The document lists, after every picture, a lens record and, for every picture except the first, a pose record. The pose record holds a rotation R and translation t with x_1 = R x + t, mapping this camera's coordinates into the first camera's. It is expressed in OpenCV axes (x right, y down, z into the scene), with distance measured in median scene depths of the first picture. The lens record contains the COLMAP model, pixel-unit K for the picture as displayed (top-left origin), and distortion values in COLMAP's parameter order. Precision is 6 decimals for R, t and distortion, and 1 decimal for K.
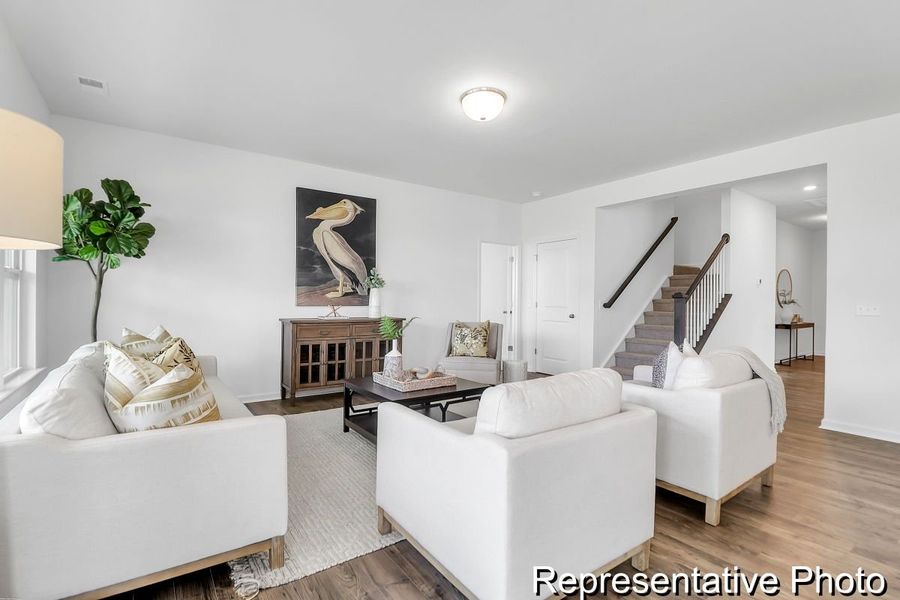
lens RADIAL K [[426.4, 0, 446.9], [0, 426.4, 299.7], [0, 0, 1]] dist [0.000850, -0.018198]
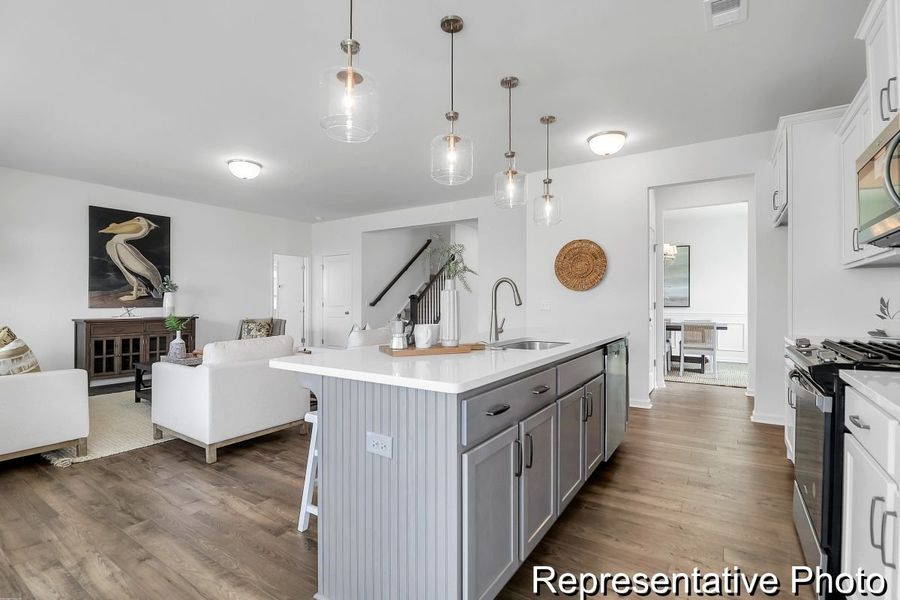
lens RADIAL K [[430.7, 0, 450.0], [0, 430.7, 300.0], [0, 0, 1]] dist [0.001400, -0.009000]
pose [[0.932985, -0.008450, 0.359816, 0.138444], [0.008647, 0.999962, 0.001063, 0.000345], [-0.359812, 0.002120, 0.933023, -0.430530]]
